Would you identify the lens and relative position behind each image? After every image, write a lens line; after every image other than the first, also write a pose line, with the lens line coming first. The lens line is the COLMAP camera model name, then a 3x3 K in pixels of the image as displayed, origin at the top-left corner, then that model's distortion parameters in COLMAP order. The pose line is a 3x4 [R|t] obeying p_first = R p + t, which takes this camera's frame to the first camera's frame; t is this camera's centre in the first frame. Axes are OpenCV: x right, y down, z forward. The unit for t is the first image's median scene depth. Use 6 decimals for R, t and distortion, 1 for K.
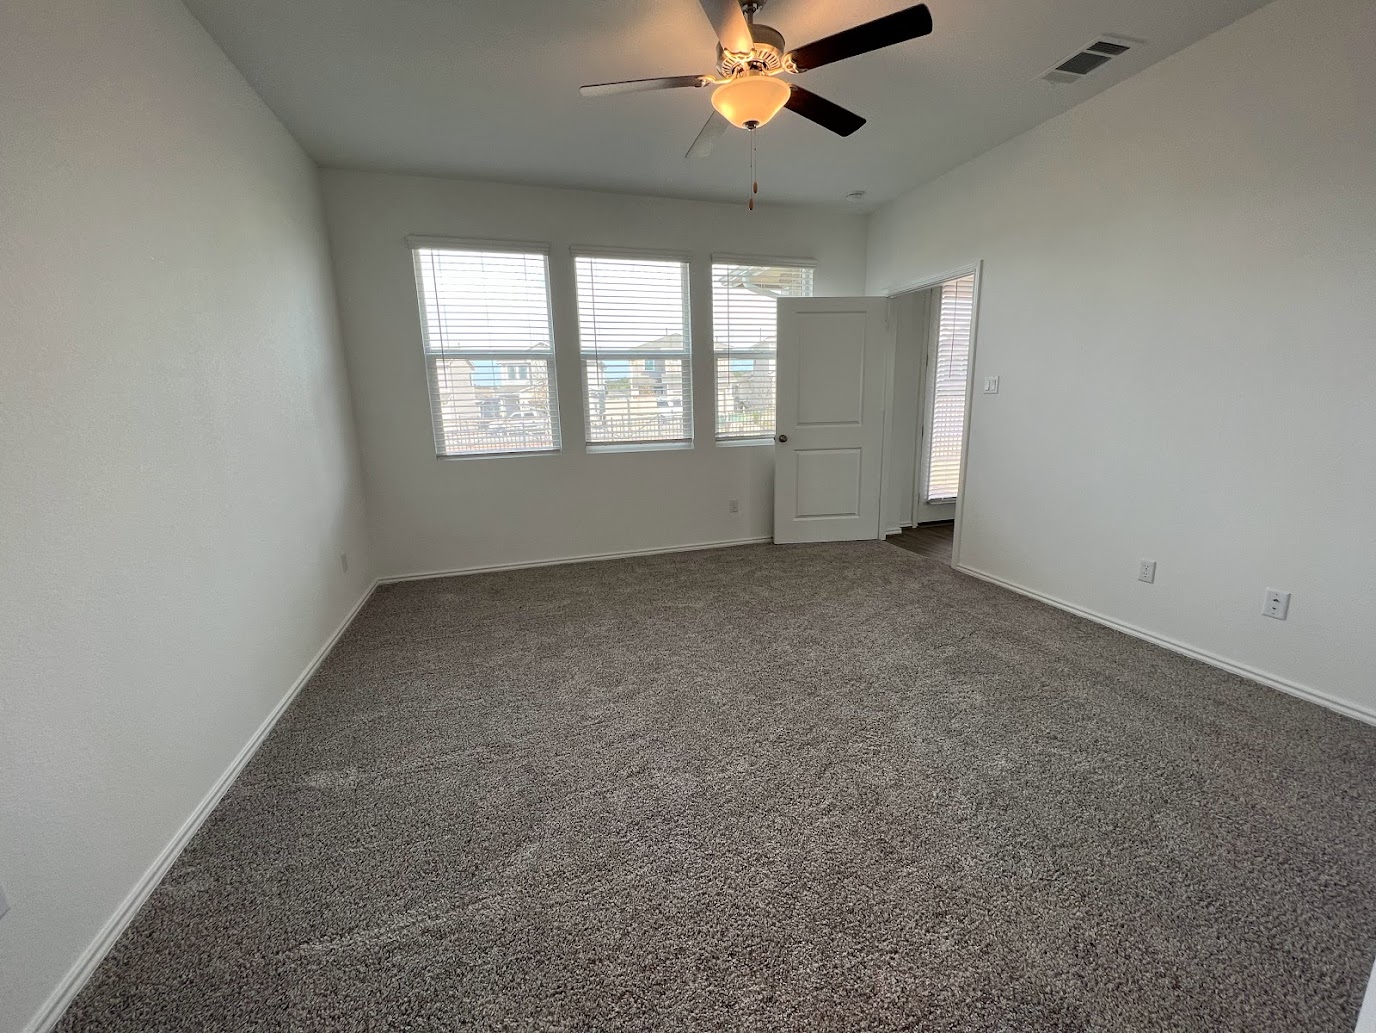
lens RADIAL K [[549.3, 0, 689.1], [0, 549.3, 512.1], [0, 0, 1]] dist [0.000947, 0.000054]
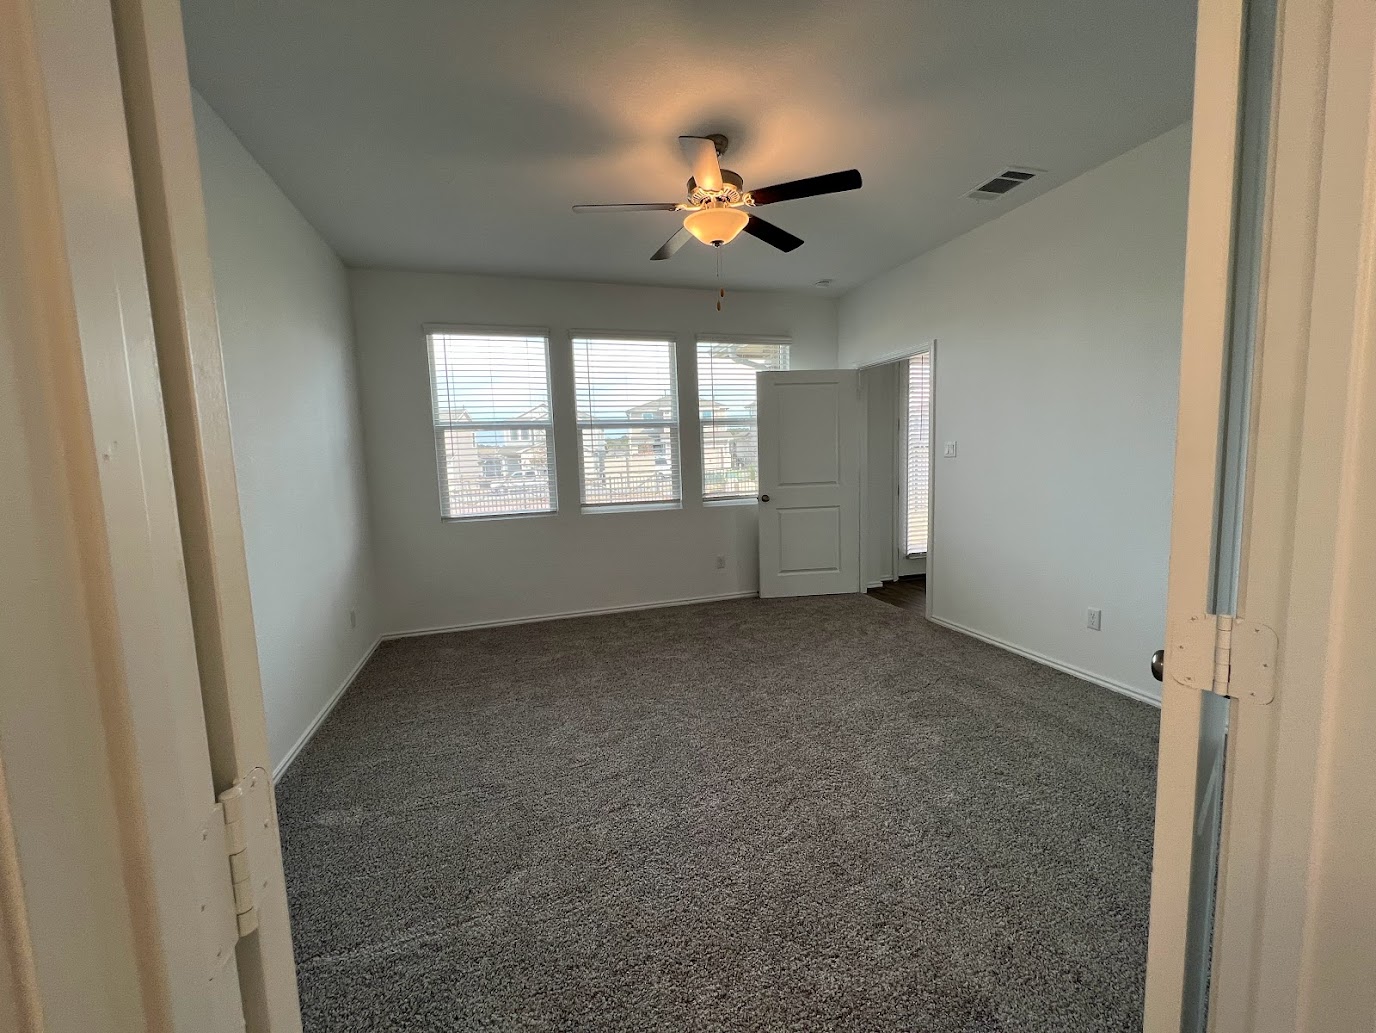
lens RADIAL K [[549.3, 0, 689.1], [0, 549.3, 512.1], [0, 0, 1]] dist [0.000947, 0.000054]
pose [[0.999951, -0.009911, 0.000404, 0.039598], [0.009901, 0.994832, -0.101050, -0.001572], [0.000600, 0.101049, 0.994881, -0.114294]]
